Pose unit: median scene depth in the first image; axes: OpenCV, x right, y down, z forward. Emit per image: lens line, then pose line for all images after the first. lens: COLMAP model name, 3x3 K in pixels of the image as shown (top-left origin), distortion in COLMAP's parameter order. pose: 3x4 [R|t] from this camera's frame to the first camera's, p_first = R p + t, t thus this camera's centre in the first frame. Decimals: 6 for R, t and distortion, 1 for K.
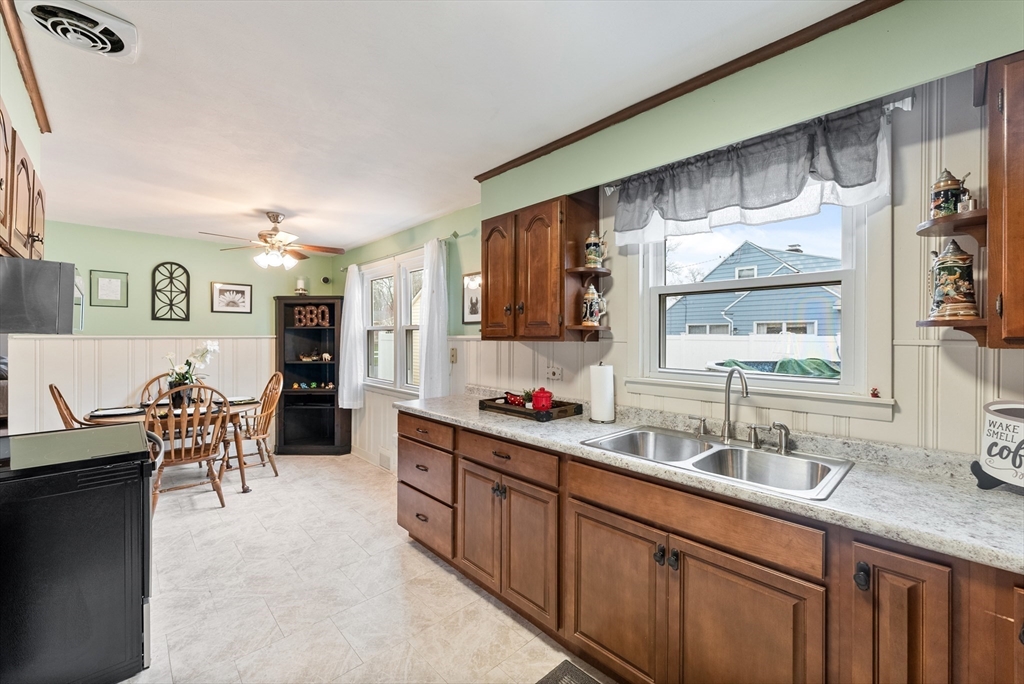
lens RADIAL K [[413.9, 0, 509.4], [0, 413.9, 337.1], [0, 0, 1]] dist [0.001163, 0.000053]
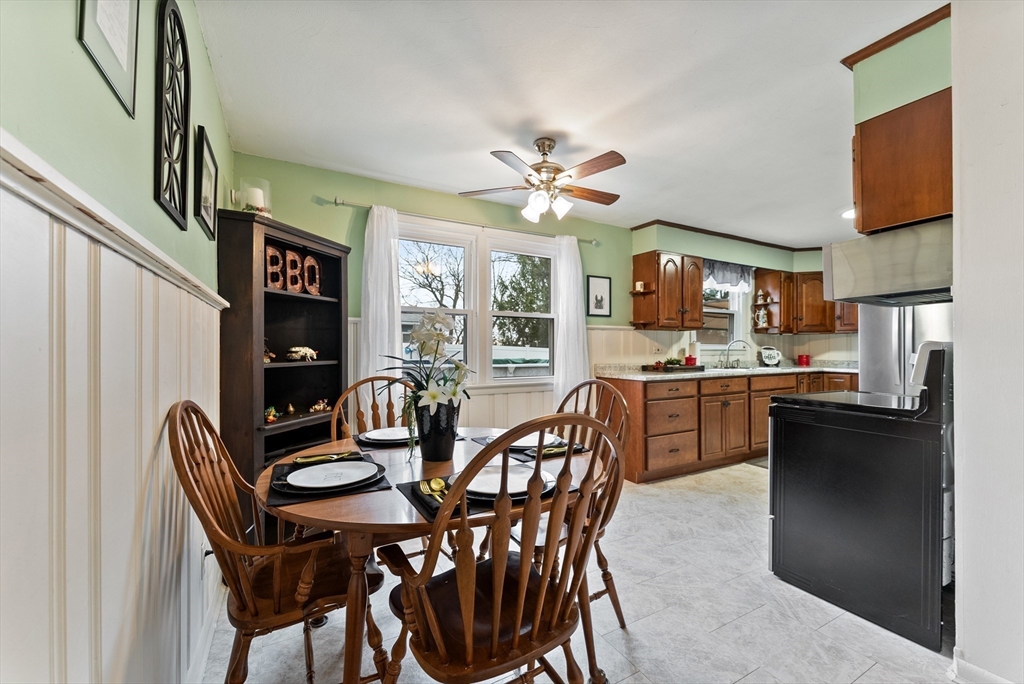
lens RADIAL K [[411.6, 0, 507.9], [0, 411.6, 348.4], [0, 0, 1]] dist [-0.002174, -0.000283]
pose [[0.252407, 0.000144, 0.967621, -1.375836], [0.002652, 0.999996, -0.000841, 0.066437], [-0.967618, 0.002778, 0.252405, 0.952533]]
